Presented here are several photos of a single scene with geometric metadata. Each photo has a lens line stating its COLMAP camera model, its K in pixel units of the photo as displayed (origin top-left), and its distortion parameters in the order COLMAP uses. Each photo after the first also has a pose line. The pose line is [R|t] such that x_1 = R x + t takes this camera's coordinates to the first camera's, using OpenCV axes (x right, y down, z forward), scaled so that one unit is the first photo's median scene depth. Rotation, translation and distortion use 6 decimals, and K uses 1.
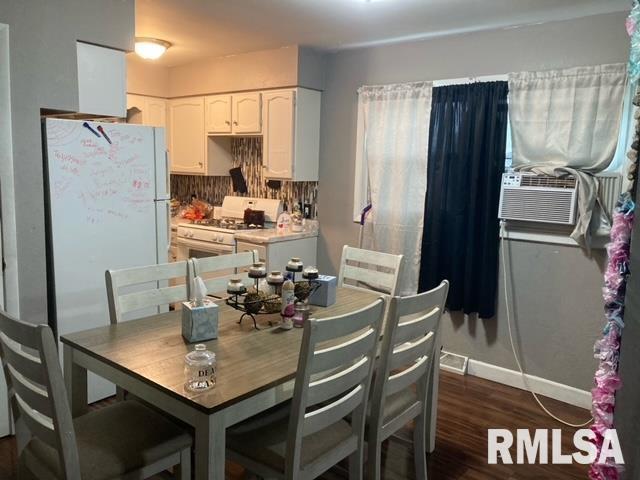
lens RADIAL K [[527.9, 0, 316.7], [0, 527.9, 238.9], [0, 0, 1]] dist [0.003857, -0.002032]
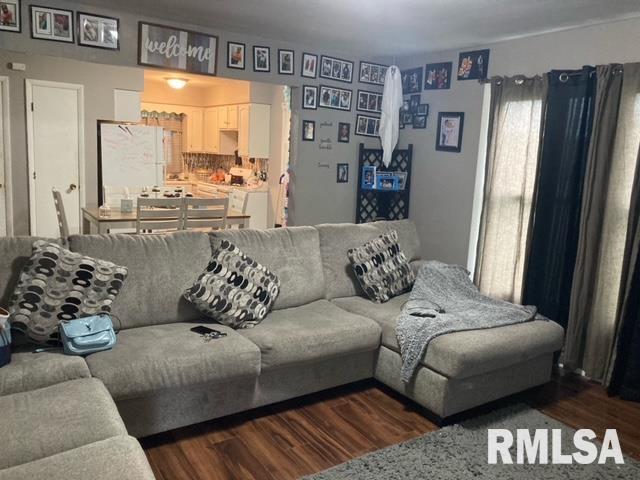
lens RADIAL K [[527.9, 0, 316.7], [0, 527.9, 238.9], [0, 0, 1]] dist [0.003857, -0.002032]
pose [[0.953026, 0.067431, -0.295286, 0.710260], [-0.061747, 0.997684, 0.028545, 0.093953], [0.296526, -0.008972, 0.954982, -0.590149]]
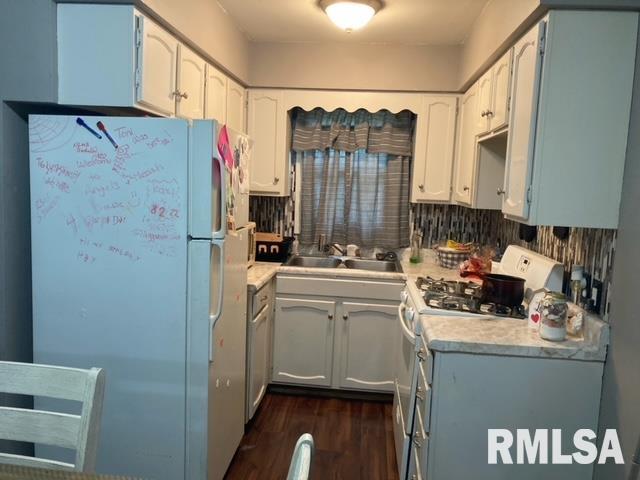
lens RADIAL K [[527.9, 0, 316.7], [0, 527.9, 238.9], [0, 0, 1]] dist [0.003857, -0.002032]
pose [[0.556939, 0.085744, -0.826116, 0.233494], [-0.139618, 0.990168, 0.008646, -0.078869], [0.818735, 0.110525, 0.563434, 0.620666]]
